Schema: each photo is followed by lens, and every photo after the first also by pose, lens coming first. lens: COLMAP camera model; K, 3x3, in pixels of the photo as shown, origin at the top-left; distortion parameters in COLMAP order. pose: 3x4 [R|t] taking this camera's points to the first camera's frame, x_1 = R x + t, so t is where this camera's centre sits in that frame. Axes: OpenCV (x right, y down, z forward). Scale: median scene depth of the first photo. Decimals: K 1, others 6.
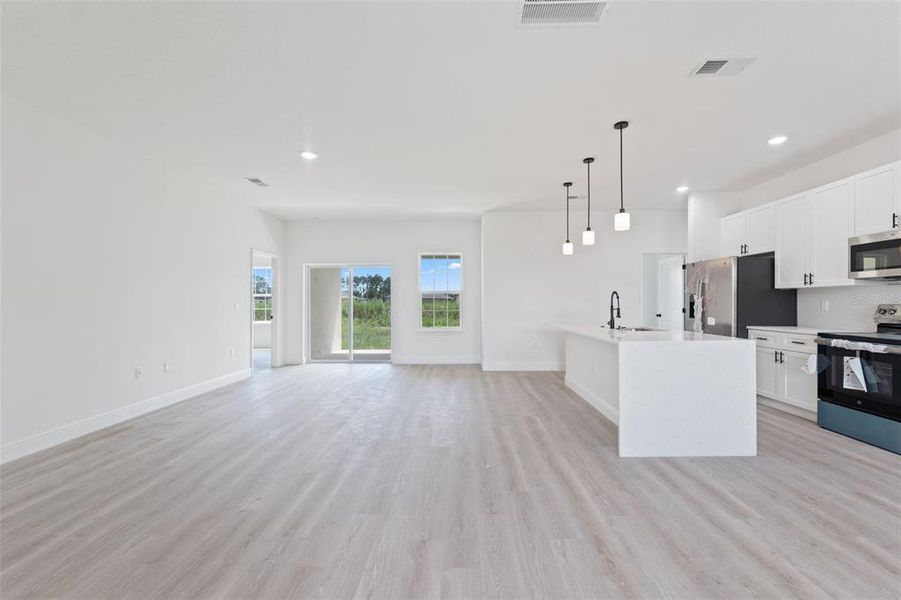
lens RADIAL K [[369.4, 0, 450.5], [0, 369.4, 300.0], [0, 0, 1]] dist [-0.000199, -0.000132]
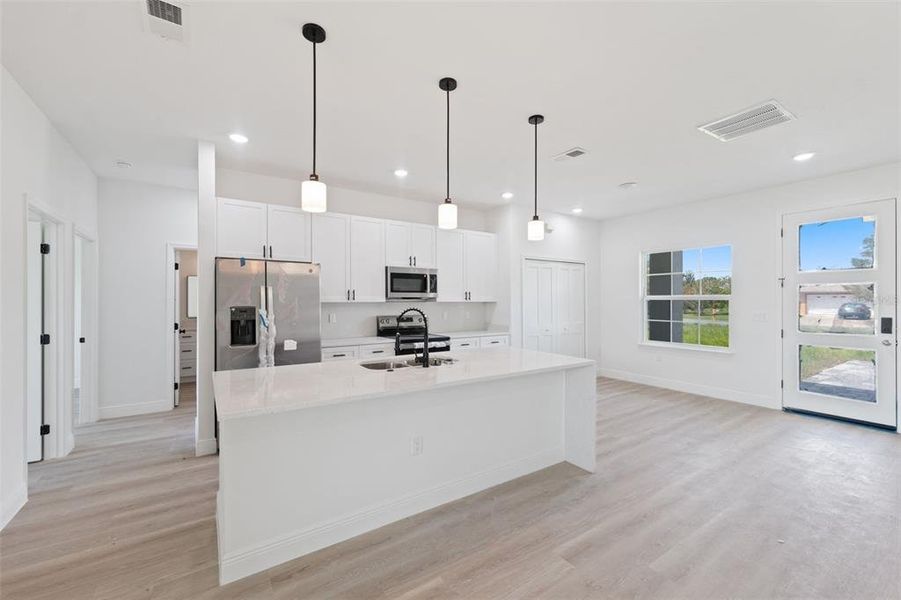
lens RADIAL K [[369.4, 0, 450.5], [0, 369.4, 300.0], [0, 0, 1]] dist [-0.000199, -0.000132]
pose [[-0.581911, -0.002476, 0.813248, -0.116815], [-0.006589, 0.999977, -0.001671, -0.044471], [-0.813226, -0.006331, -0.581914, 1.507251]]
